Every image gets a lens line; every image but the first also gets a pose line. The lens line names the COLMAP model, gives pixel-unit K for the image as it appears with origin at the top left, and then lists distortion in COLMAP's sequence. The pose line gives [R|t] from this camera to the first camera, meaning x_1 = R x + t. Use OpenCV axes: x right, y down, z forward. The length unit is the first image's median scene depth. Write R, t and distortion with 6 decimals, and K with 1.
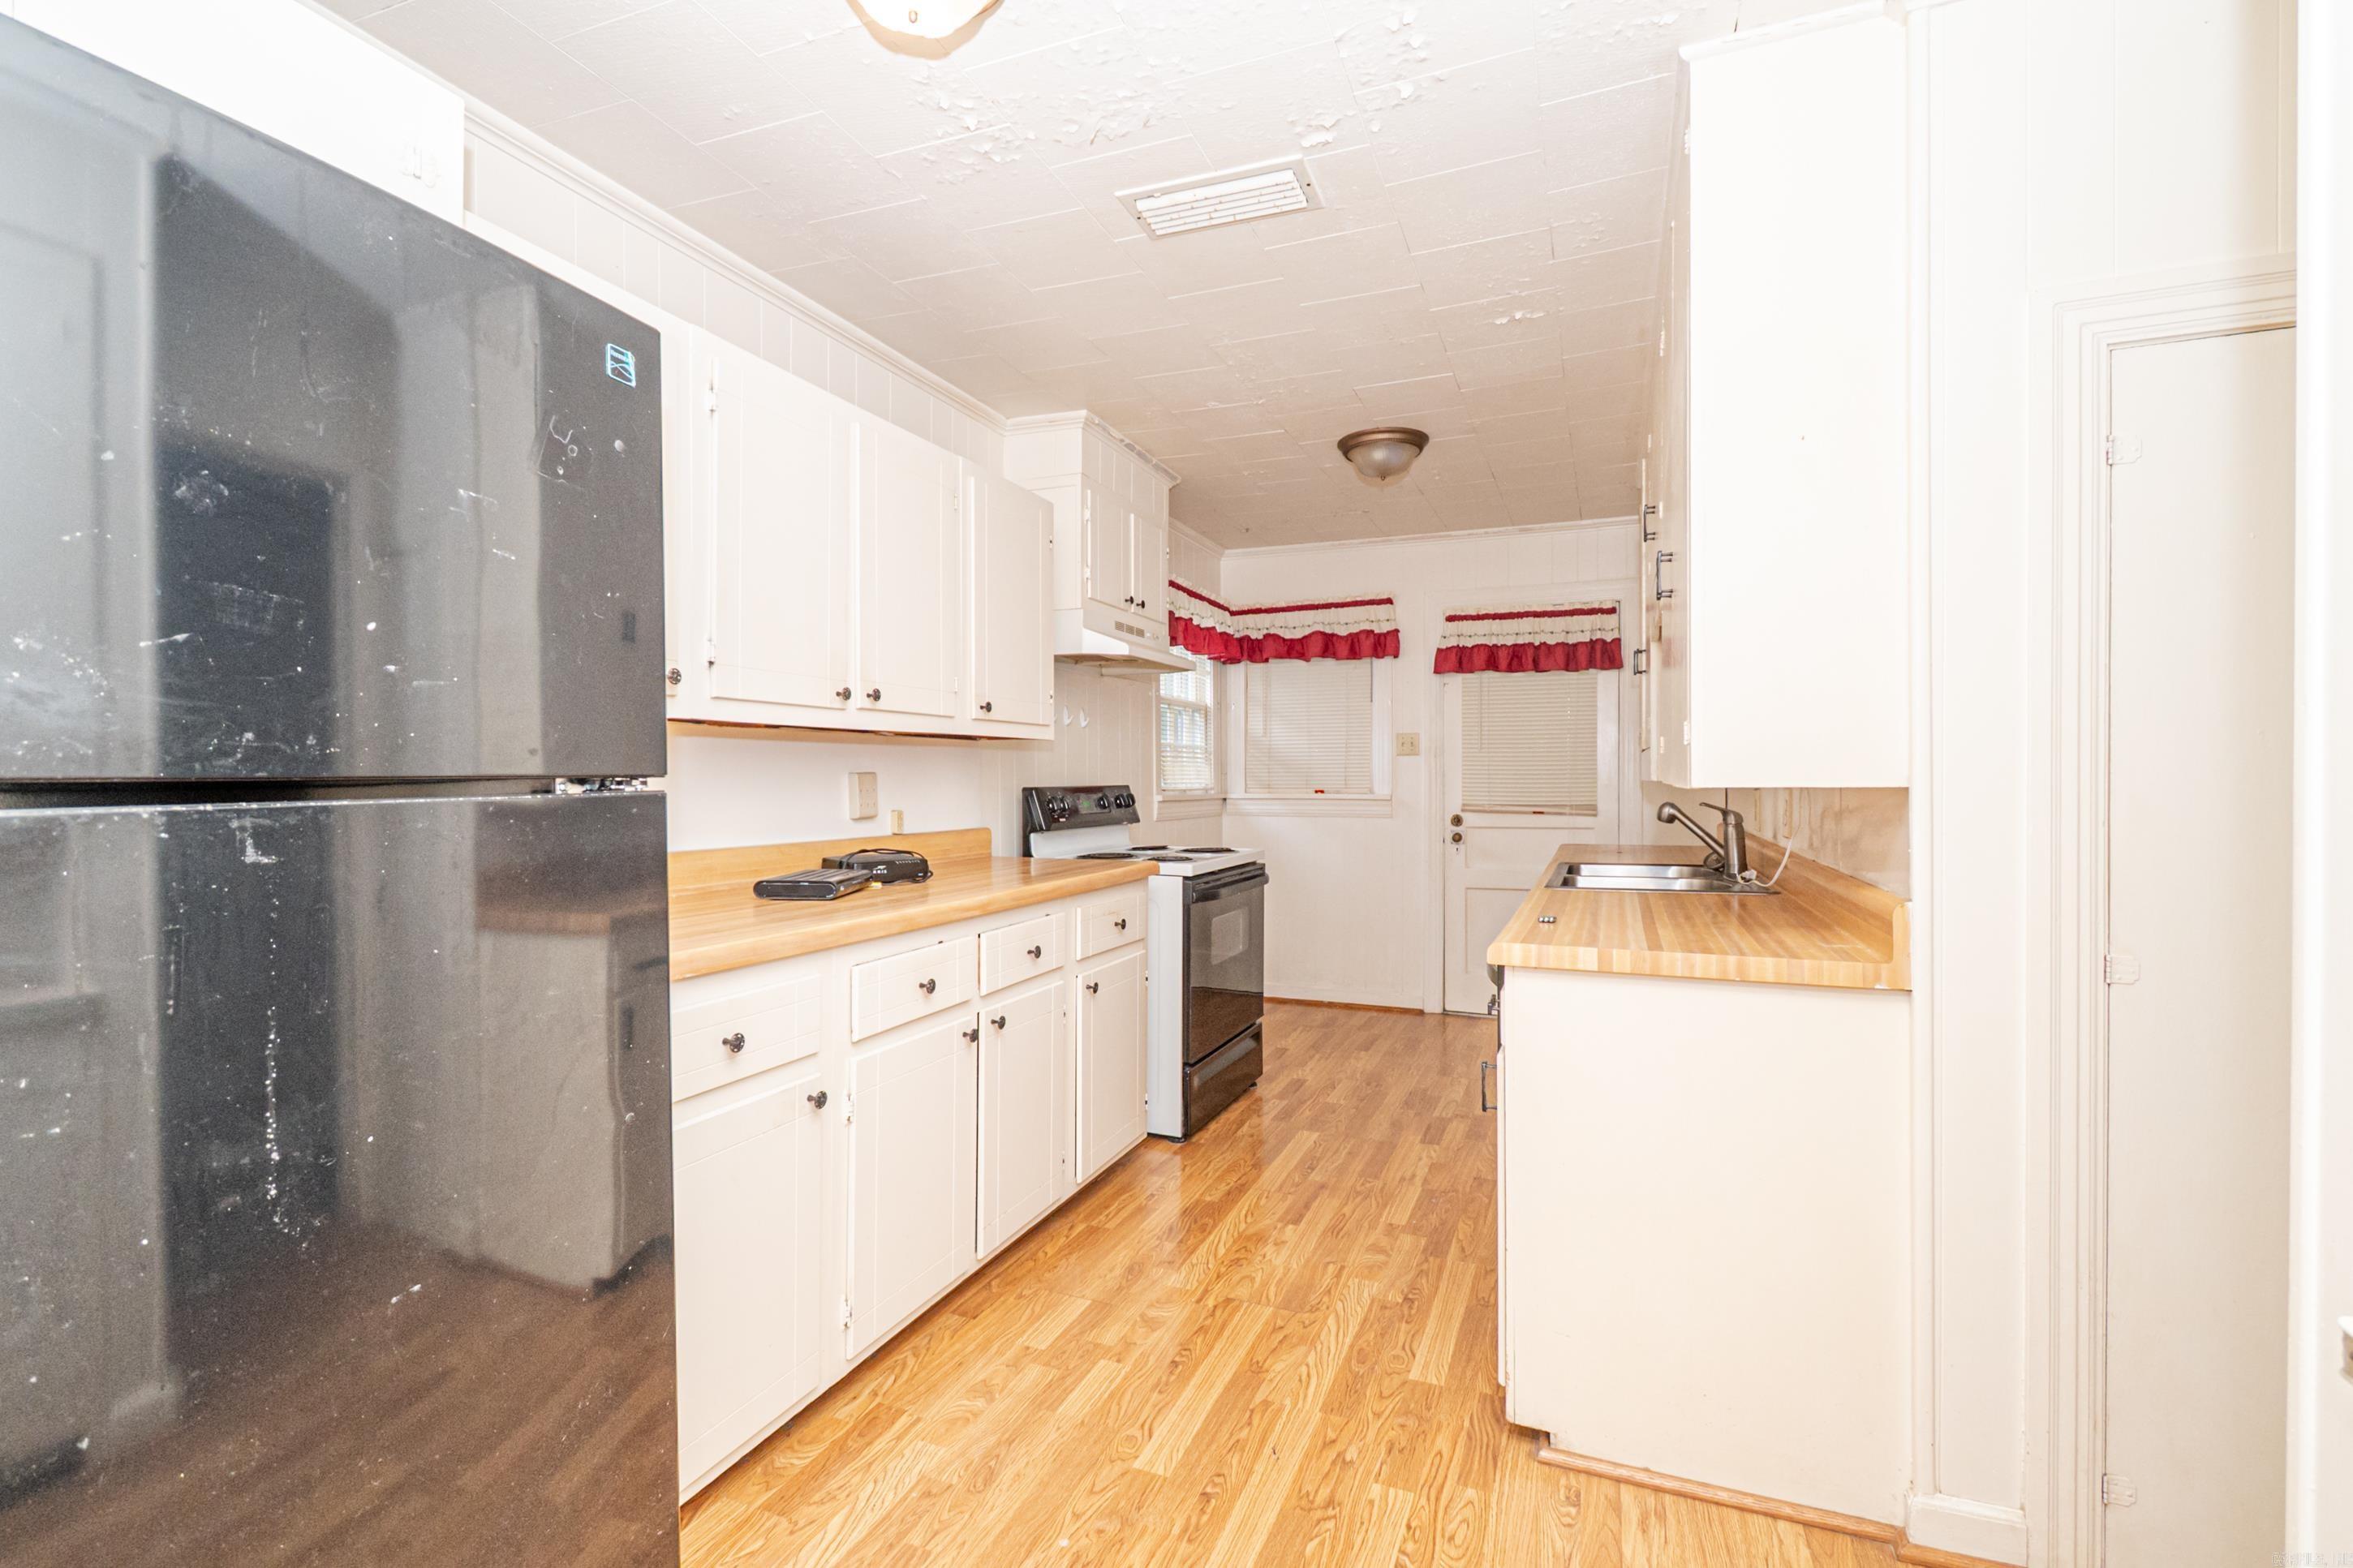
lens RADIAL K [[1040.7, 0, 1182.1], [0, 1040.7, 786.1], [0, 0, 1]] dist [-0.001153, -0.002321]
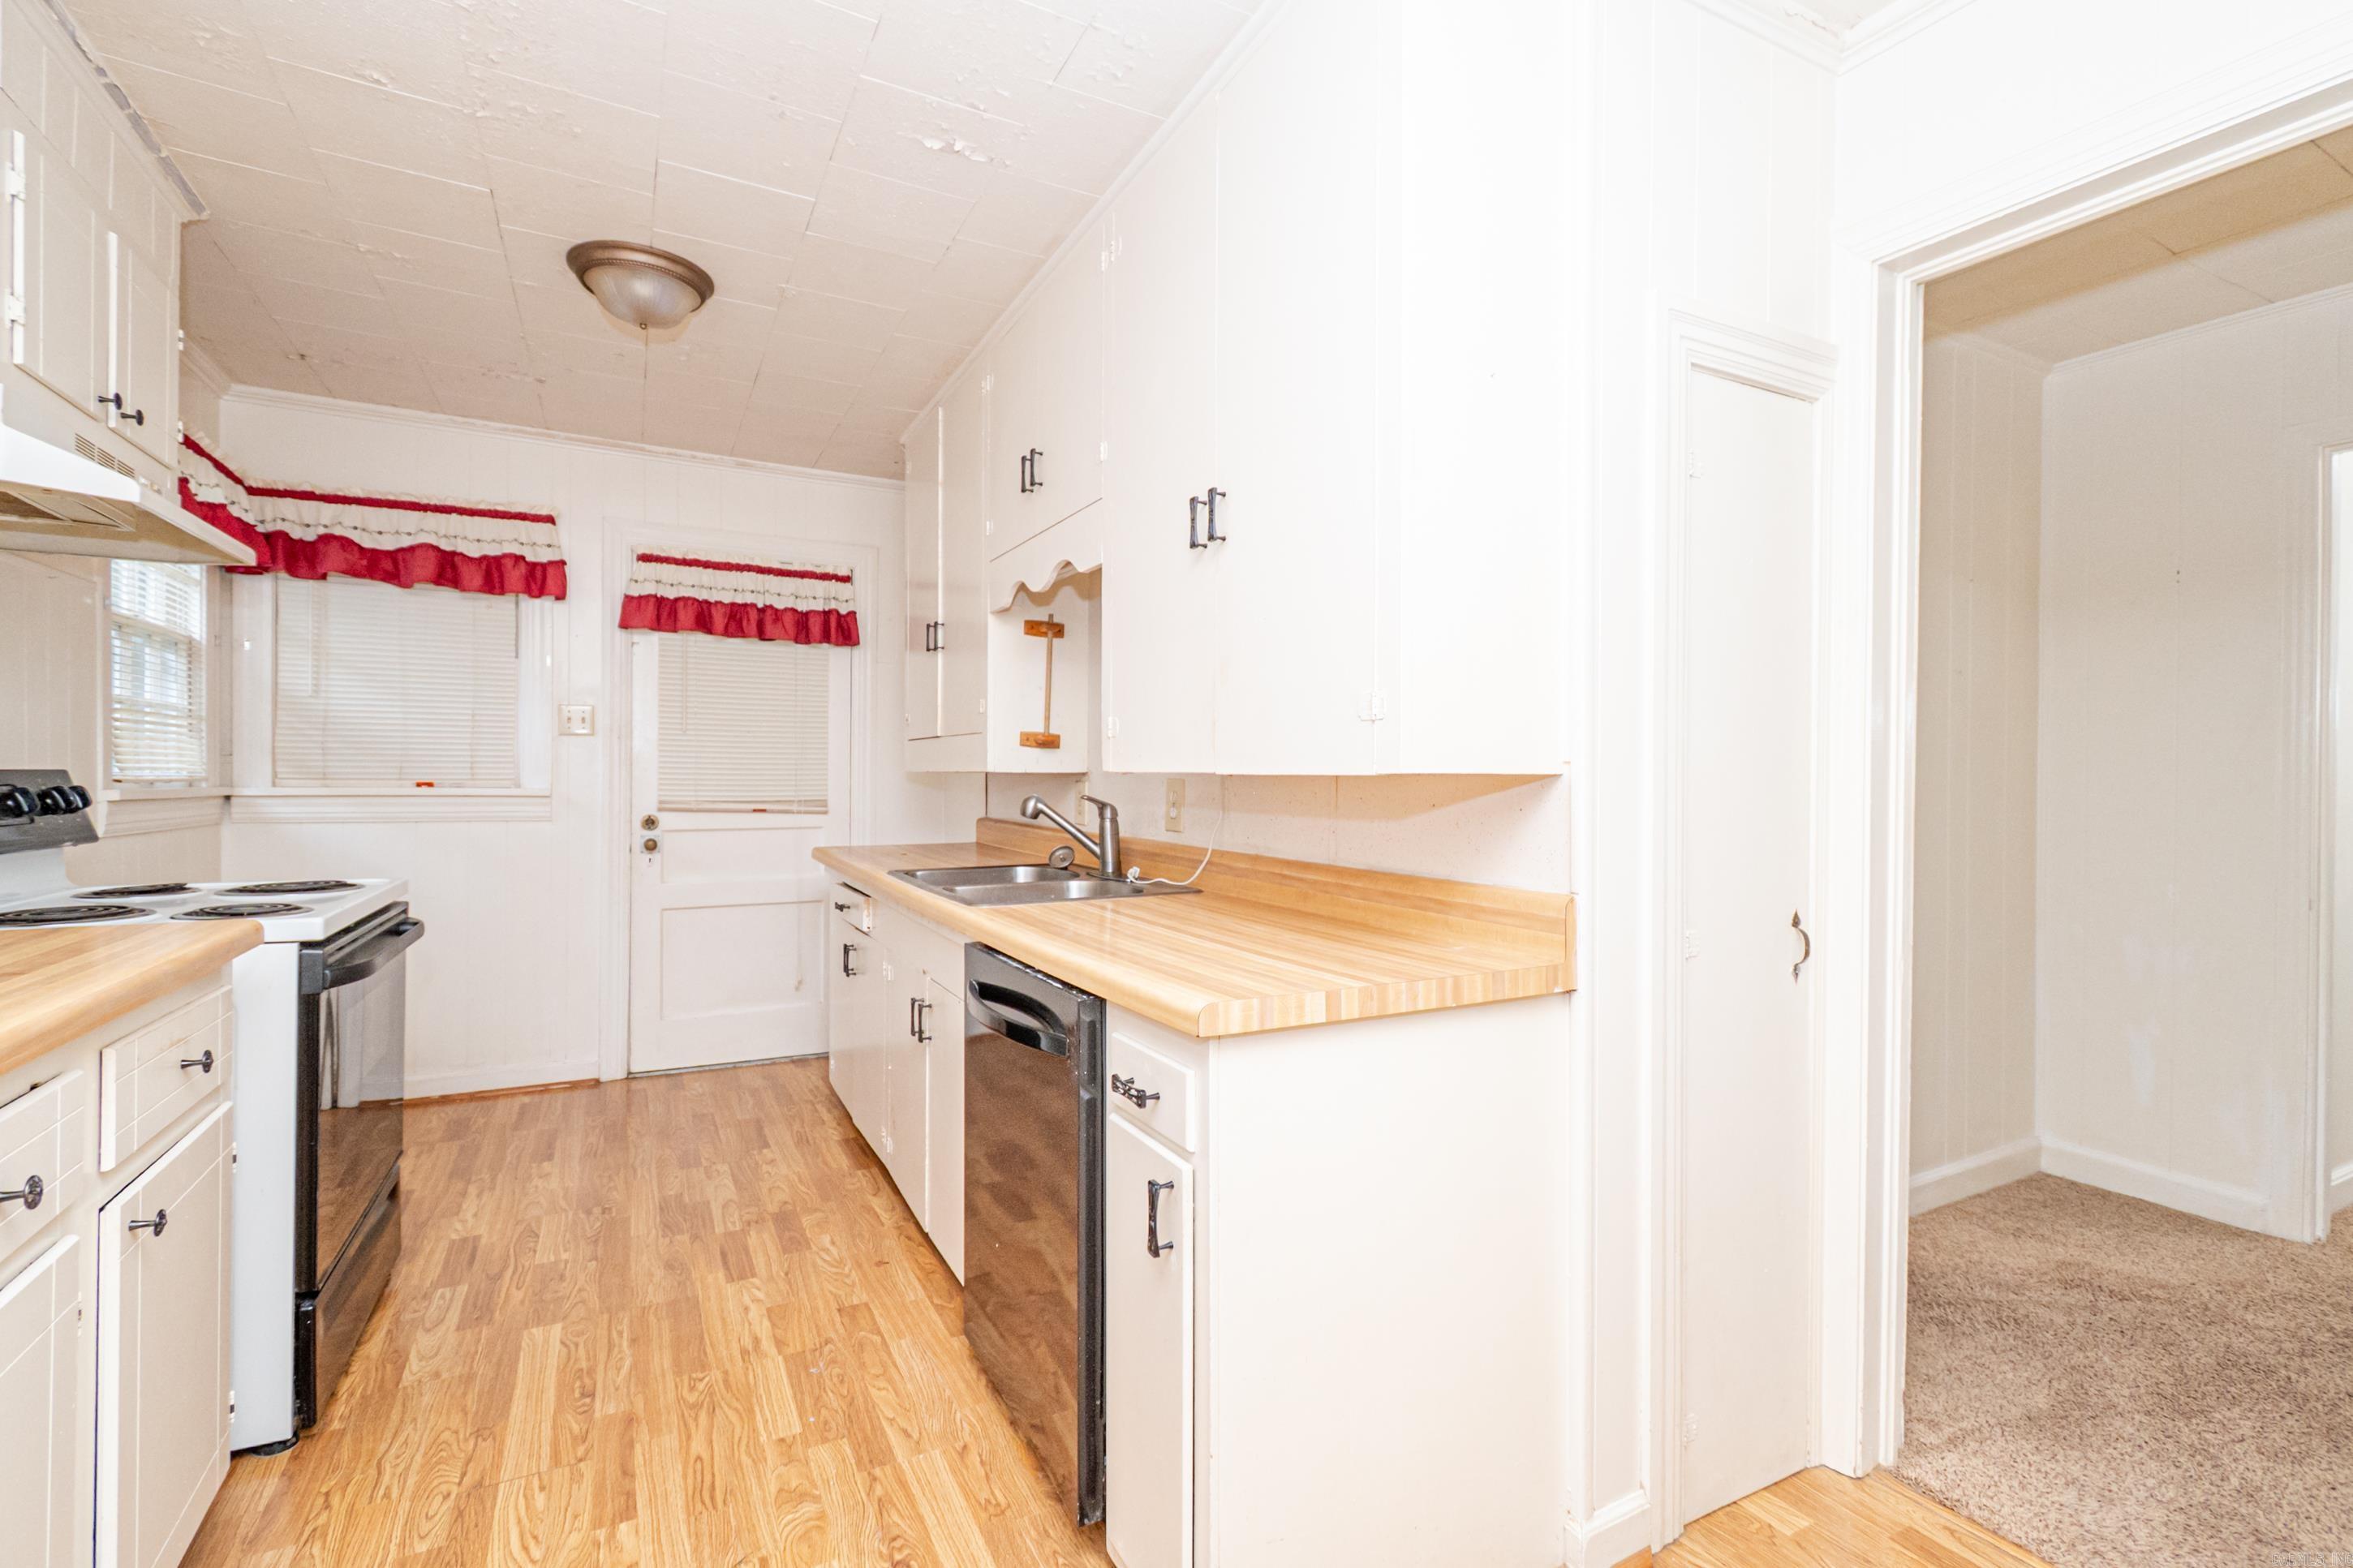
lens RADIAL K [[1040.7, 0, 1180.5], [0, 1040.7, 783.4], [0, 0, 1]] dist [-0.001153, -0.002321]
pose [[0.635034, 0.004091, 0.772473, -0.086973], [-0.004069, 0.999990, -0.001952, 0.004355], [-0.772473, -0.001904, 0.635044, 0.230061]]
